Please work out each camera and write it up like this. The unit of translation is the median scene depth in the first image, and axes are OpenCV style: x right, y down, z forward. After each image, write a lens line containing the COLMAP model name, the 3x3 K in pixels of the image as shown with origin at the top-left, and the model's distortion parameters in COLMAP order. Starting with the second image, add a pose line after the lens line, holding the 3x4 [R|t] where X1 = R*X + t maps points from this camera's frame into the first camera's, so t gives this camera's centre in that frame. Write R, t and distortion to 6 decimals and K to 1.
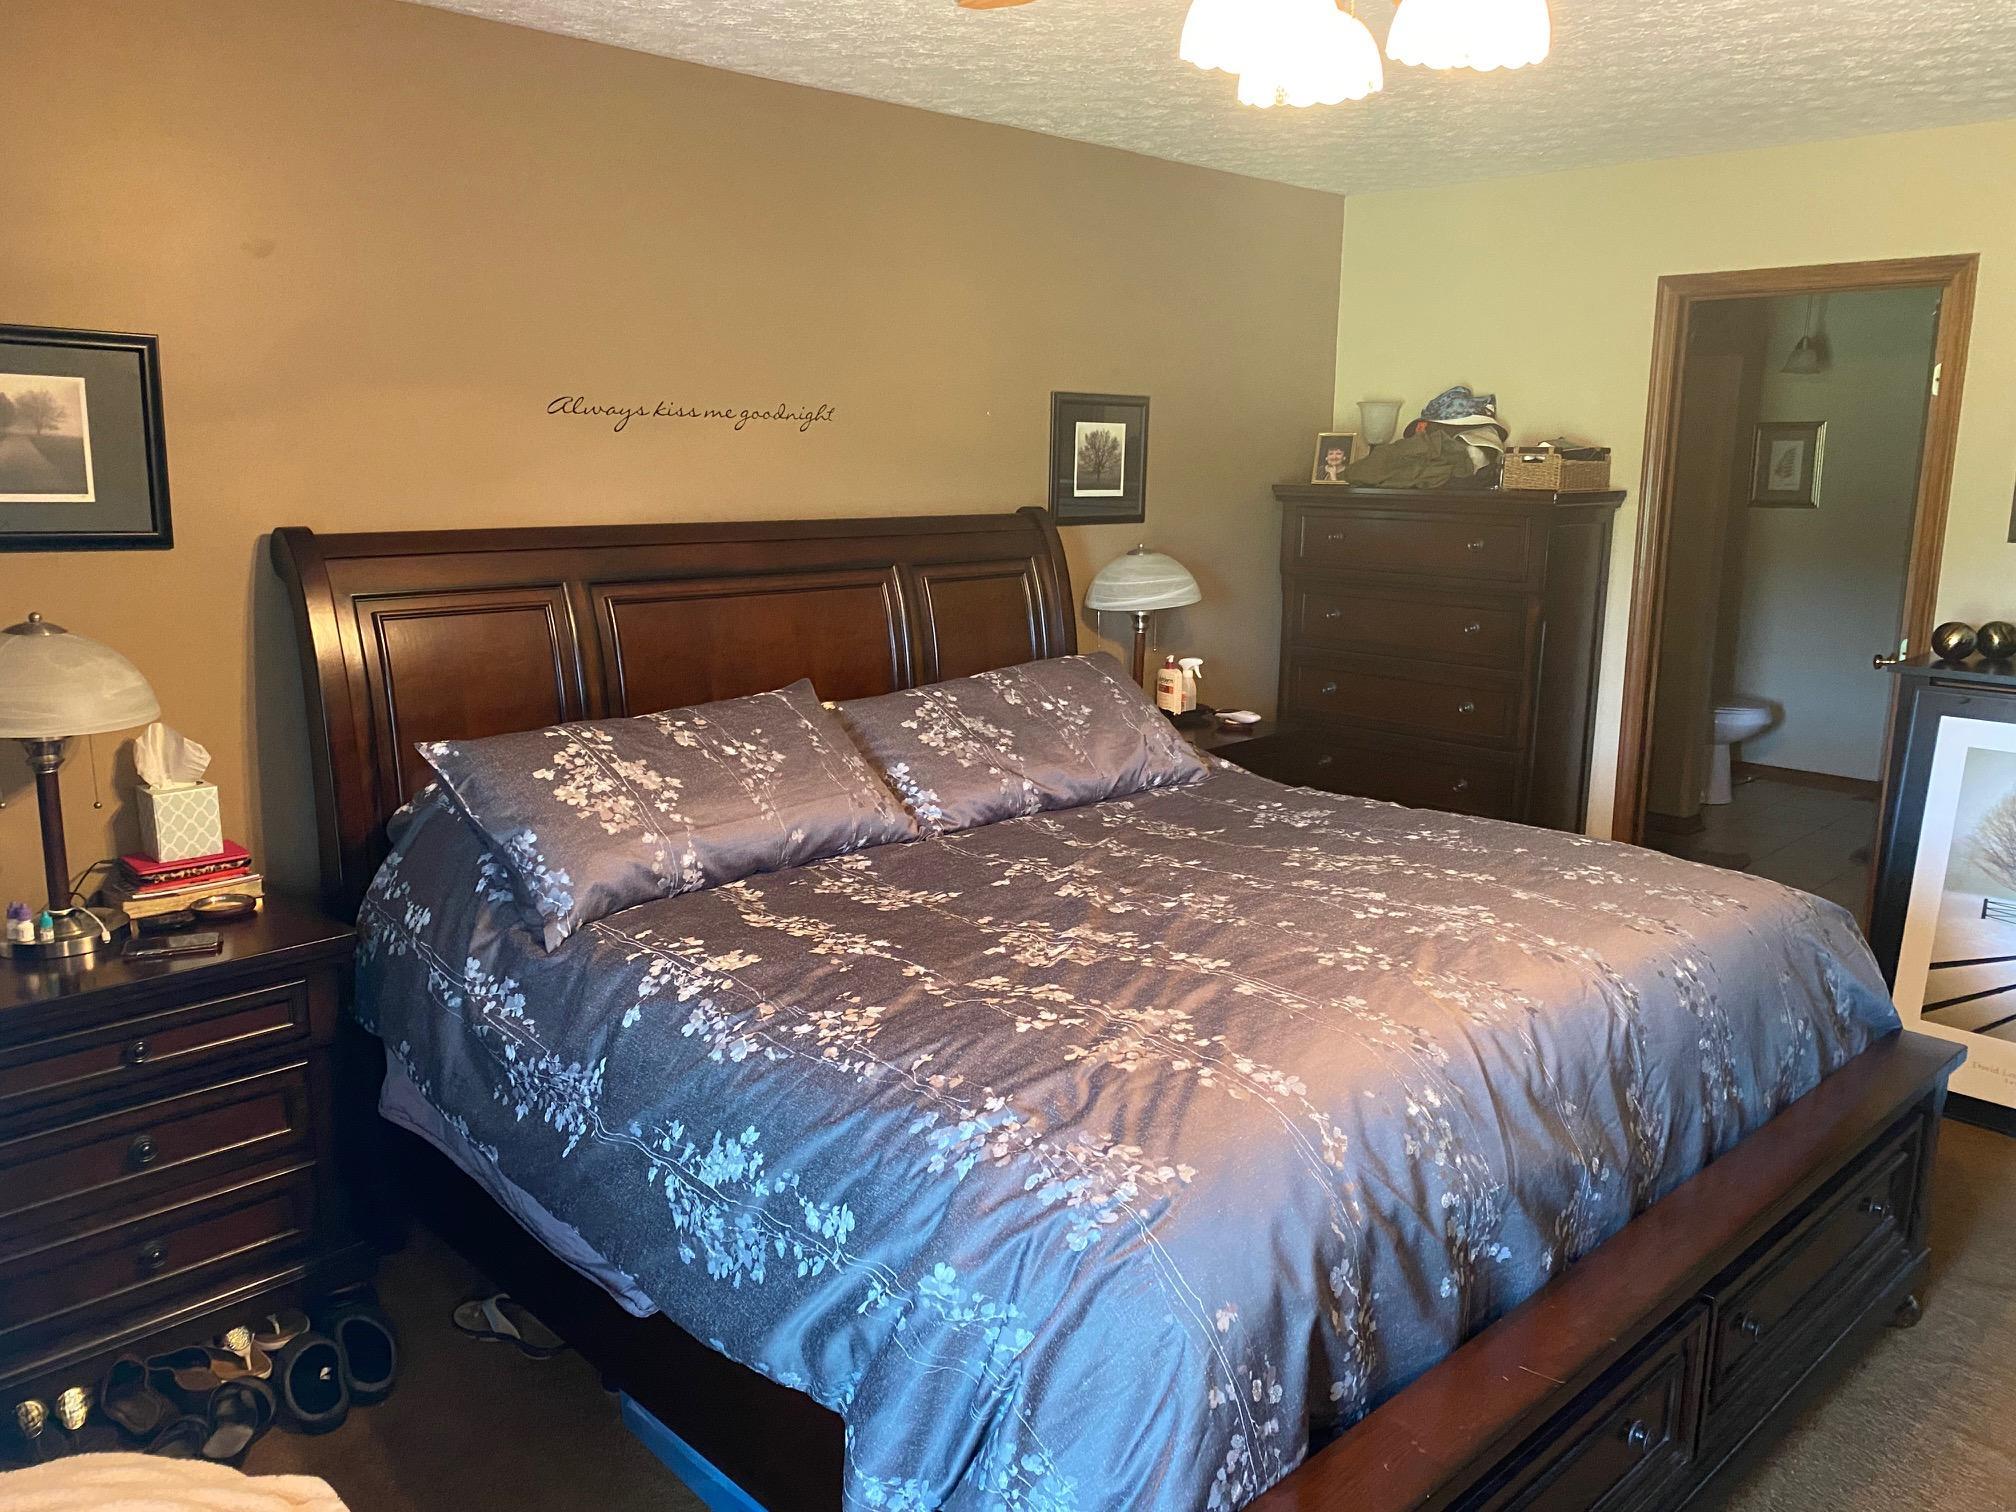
lens RADIAL K [[1533.1, 0, 1005.4], [0, 1533.1, 753.8], [0, 0, 1]] dist [0.051753, -0.047563]
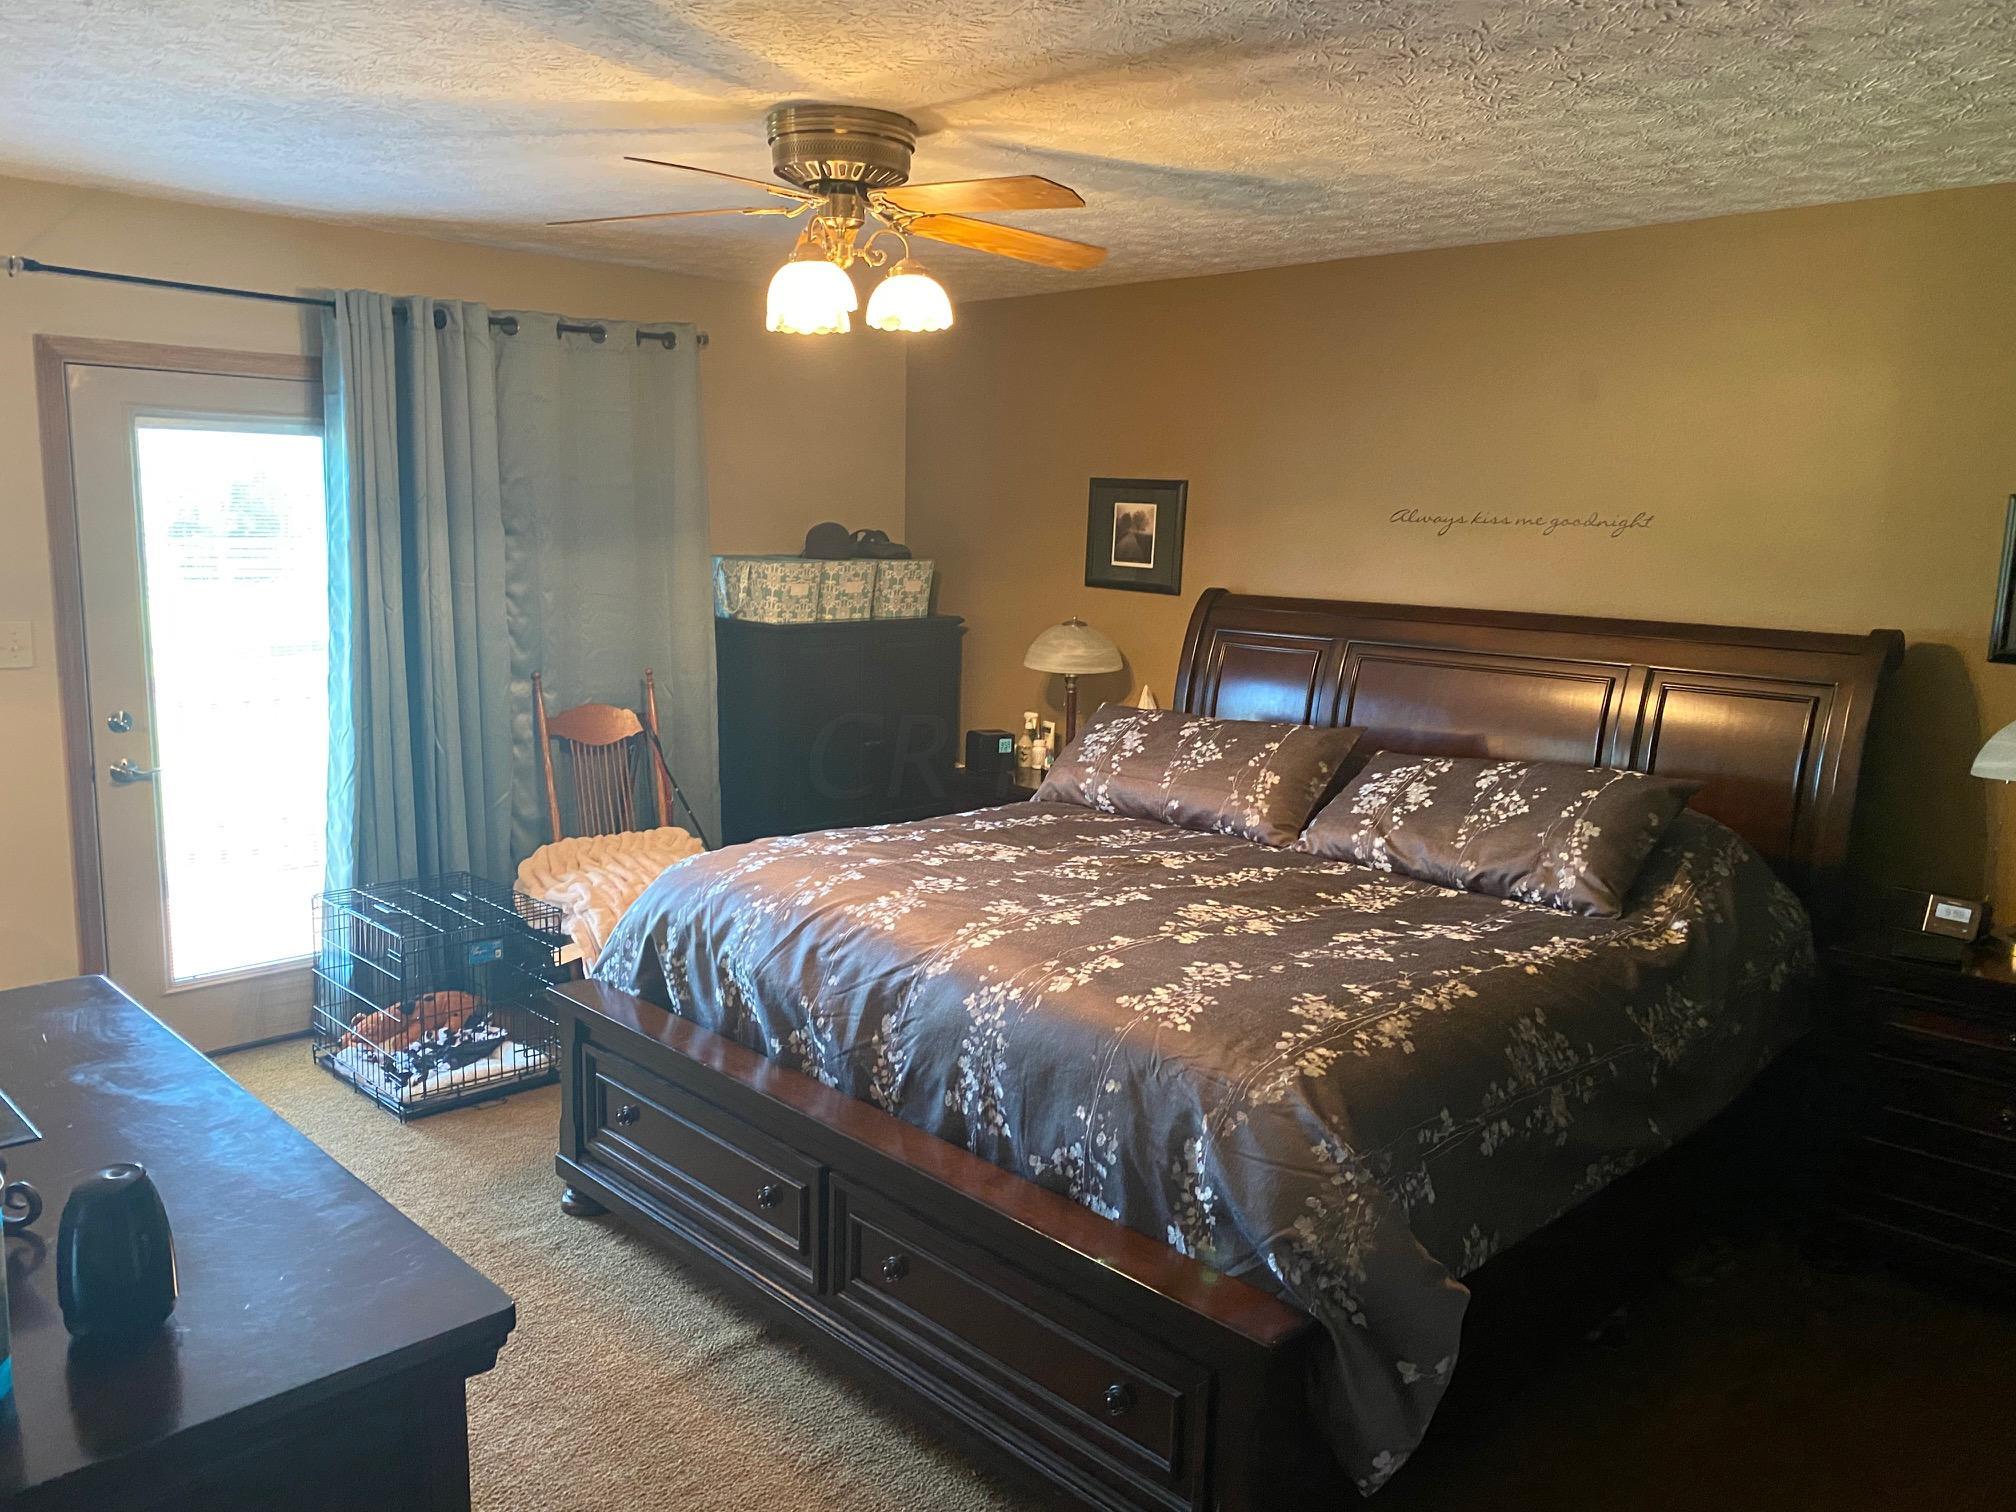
lens RADIAL K [[1533.1, 0, 1002.1], [0, 1533.1, 753.5], [0, 0, 1]] dist [0.051753, -0.047563]
pose [[0.011841, 0.145898, -0.989229, 1.334179], [-0.223845, 0.964578, 0.139583, -0.163836], [0.974553, 0.219781, 0.044080, 0.783744]]
